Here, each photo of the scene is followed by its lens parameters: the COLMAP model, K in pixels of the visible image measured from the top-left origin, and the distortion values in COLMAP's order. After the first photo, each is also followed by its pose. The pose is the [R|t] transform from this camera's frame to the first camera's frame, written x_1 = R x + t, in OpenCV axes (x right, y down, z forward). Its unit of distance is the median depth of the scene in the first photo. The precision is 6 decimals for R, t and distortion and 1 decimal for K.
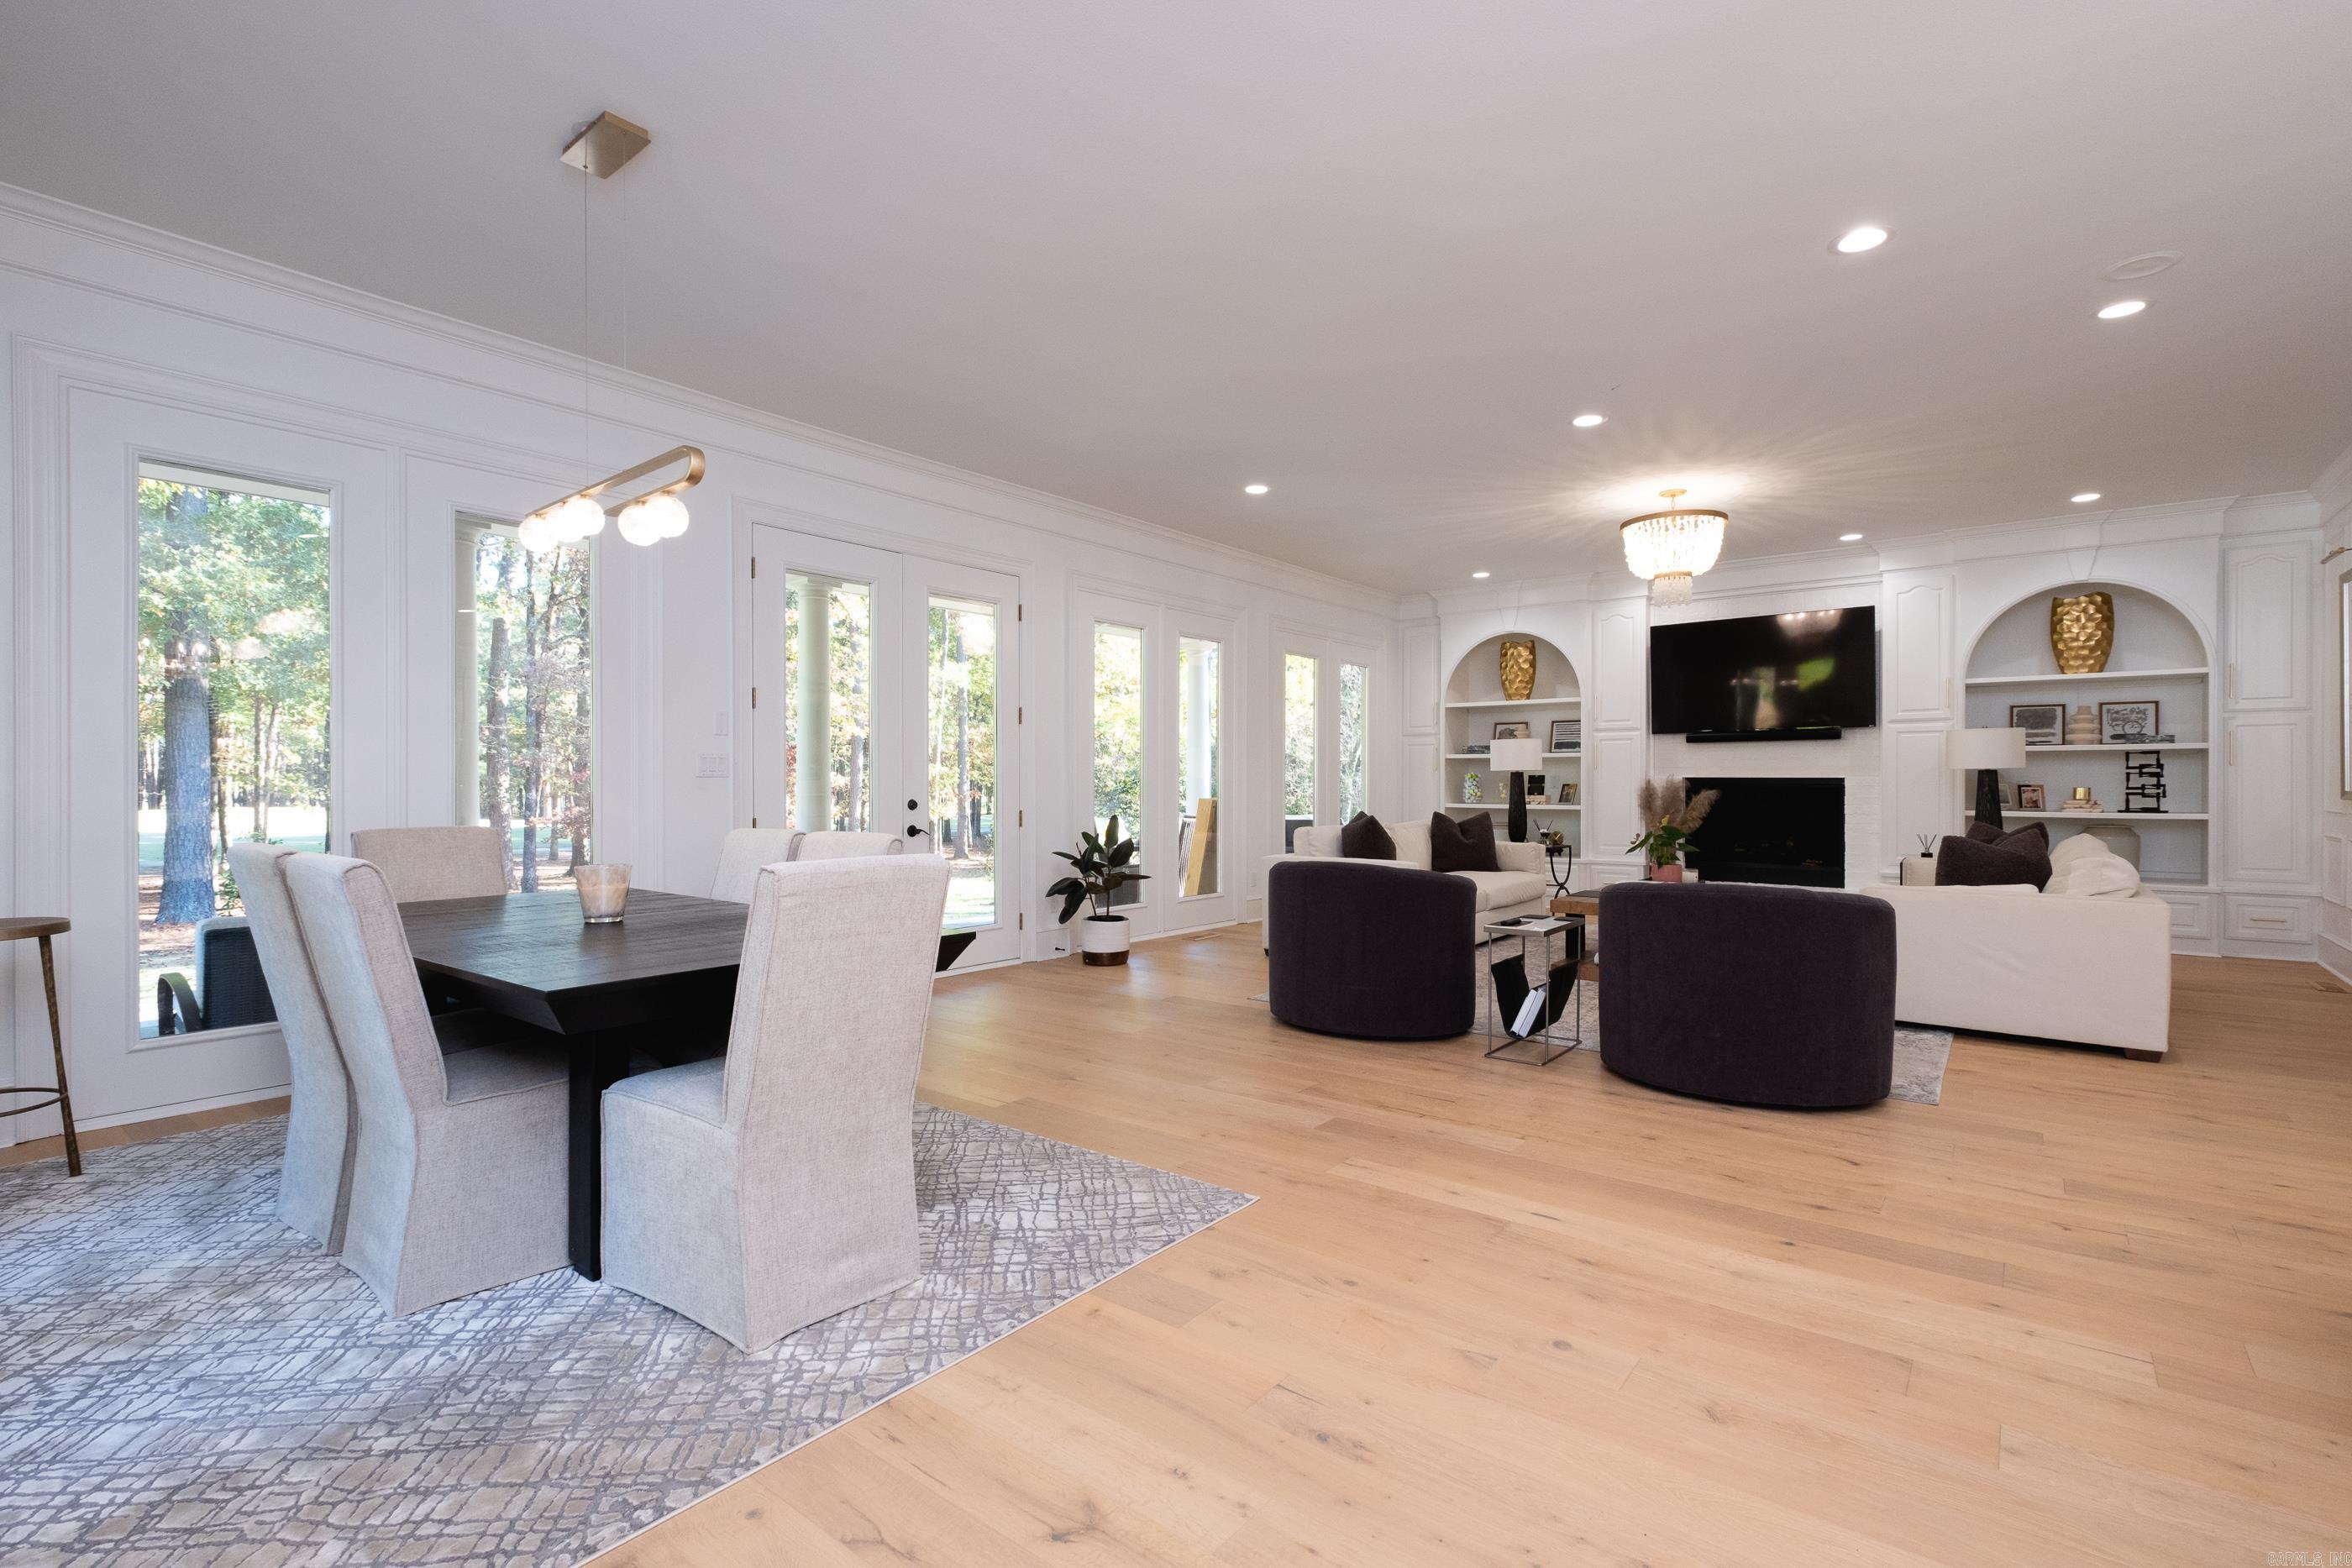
lens RADIAL K [[1019.8, 0, 1180.8], [0, 1019.8, 777.4], [0, 0, 1]] dist [-0.000163, -0.000068]
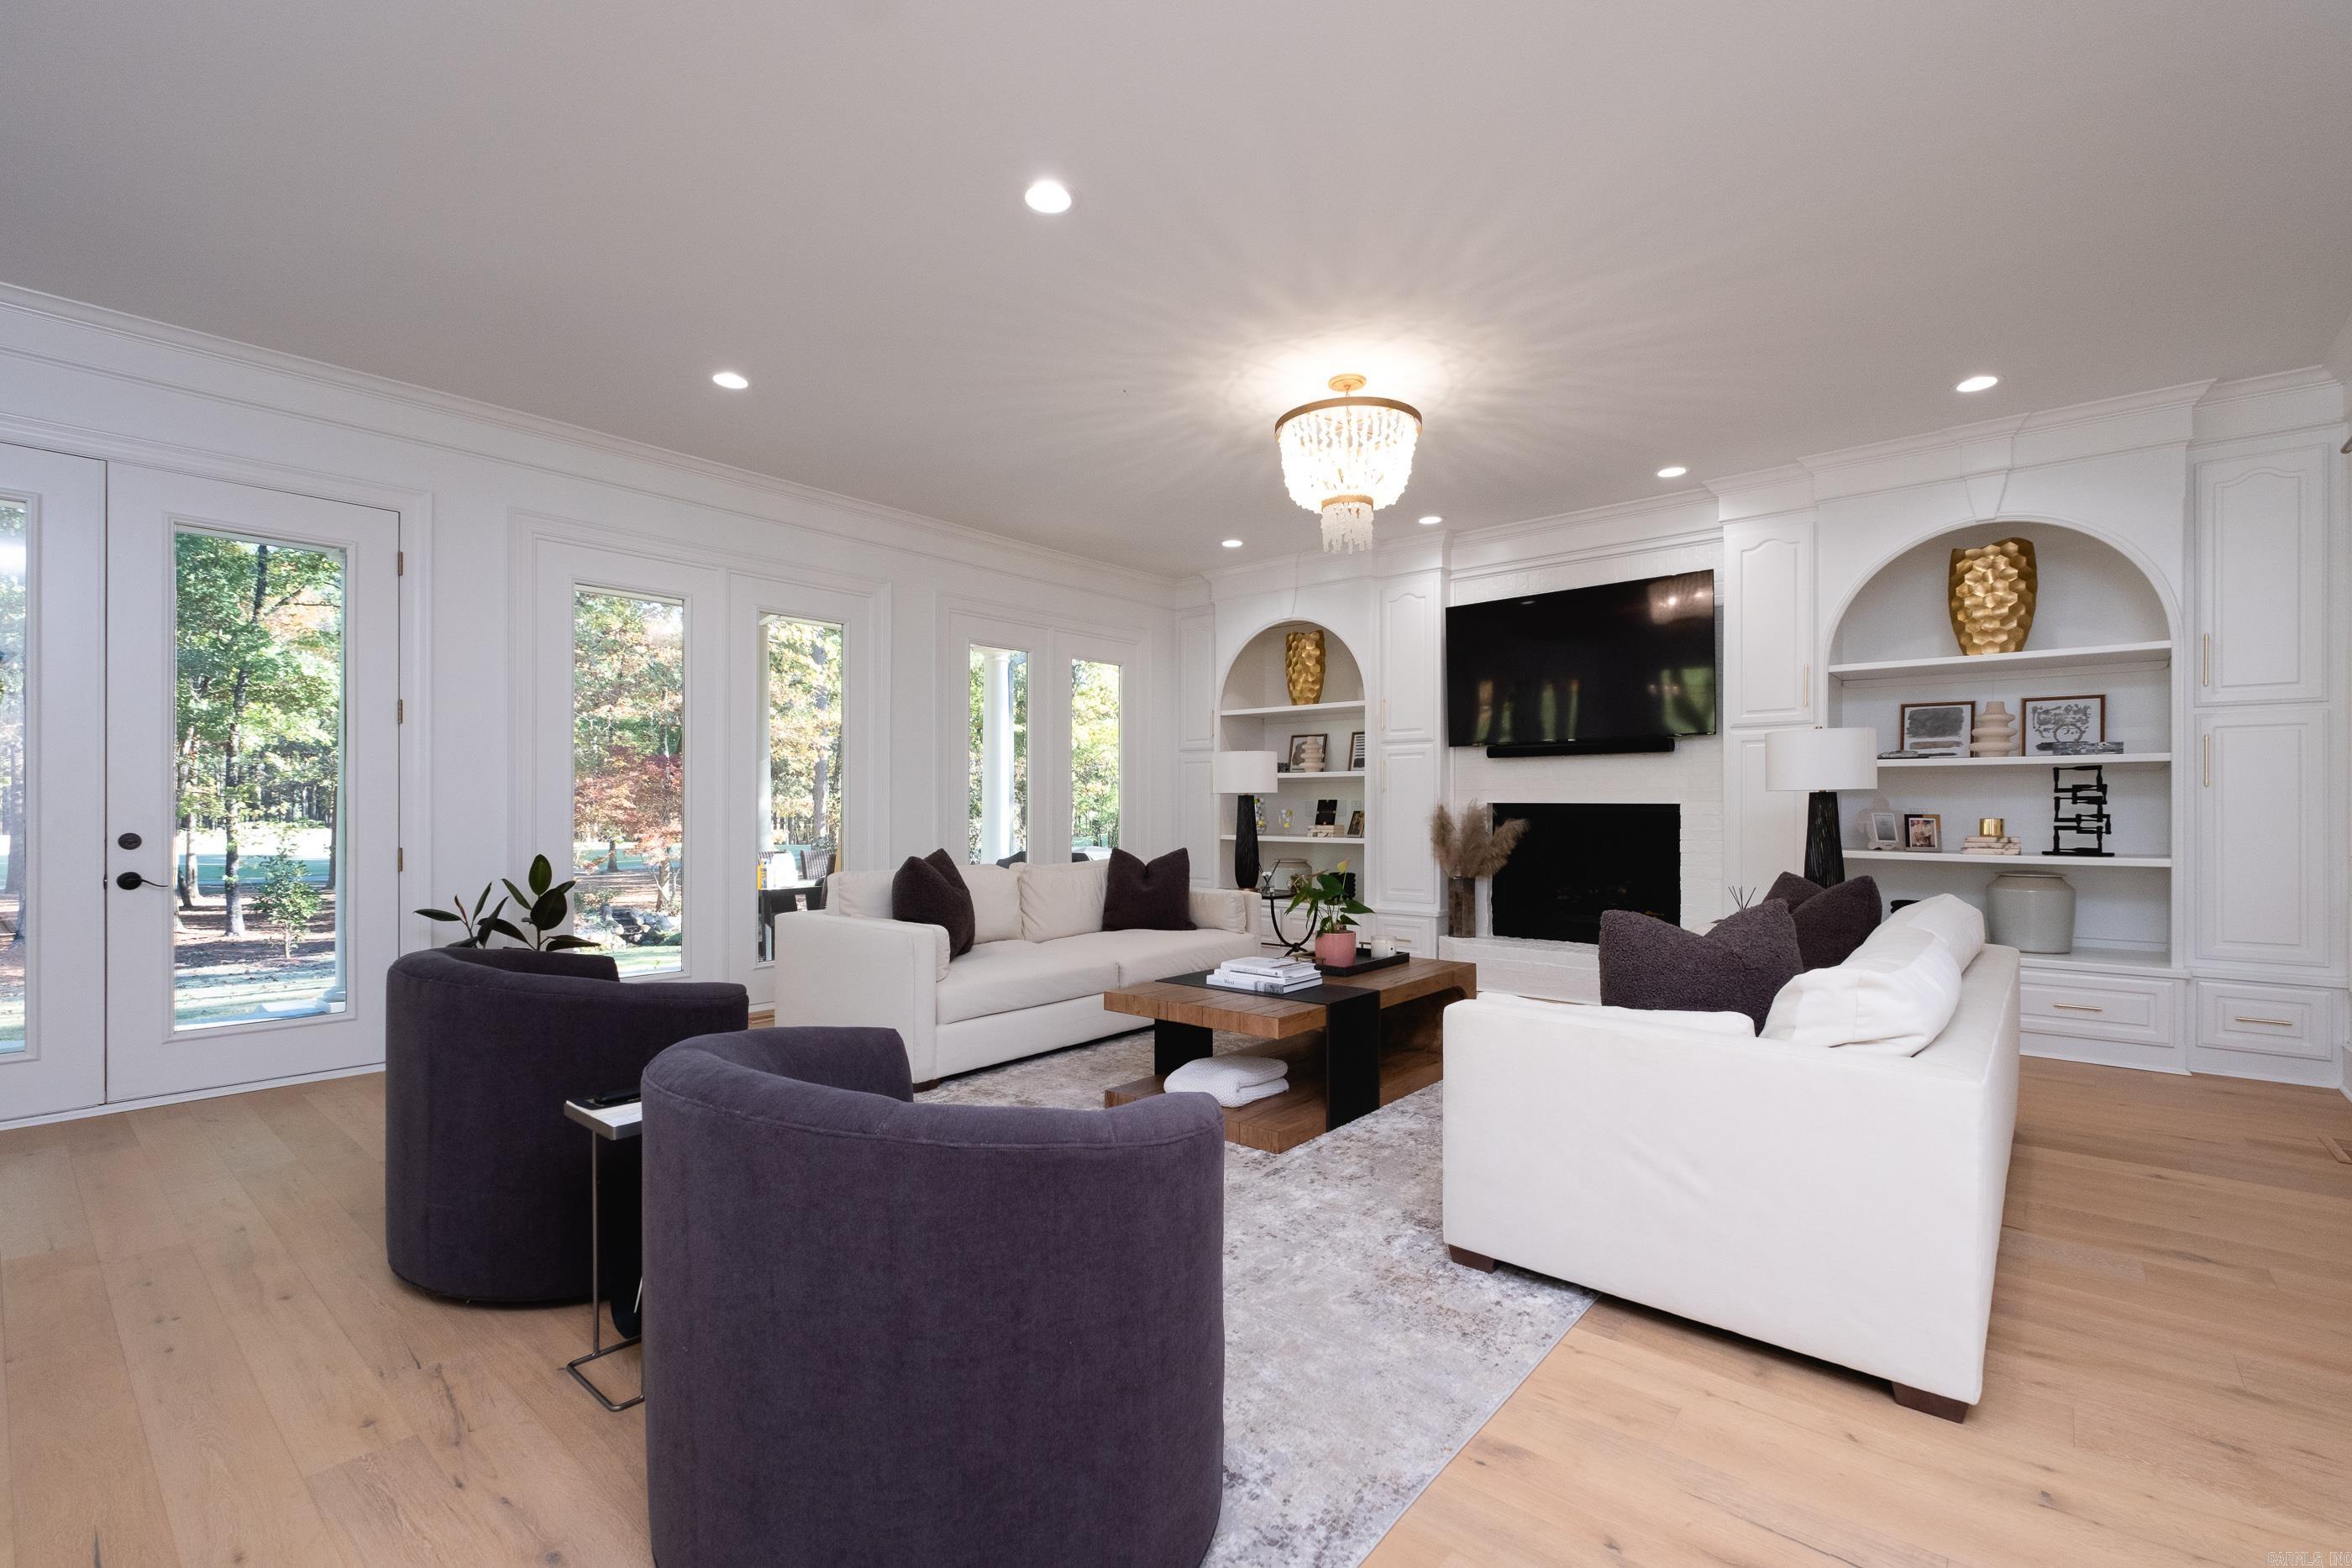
lens RADIAL K [[997.4, 0, 1171.8], [0, 997.4, 793.0], [0, 0, 1]] dist [0.004812, 0.000424]
pose [[0.999566, 0.001981, -0.029406, 0.344723], [-0.002267, 0.999951, -0.009667, 0.000357], [0.029385, 0.009730, 0.999521, 0.299942]]
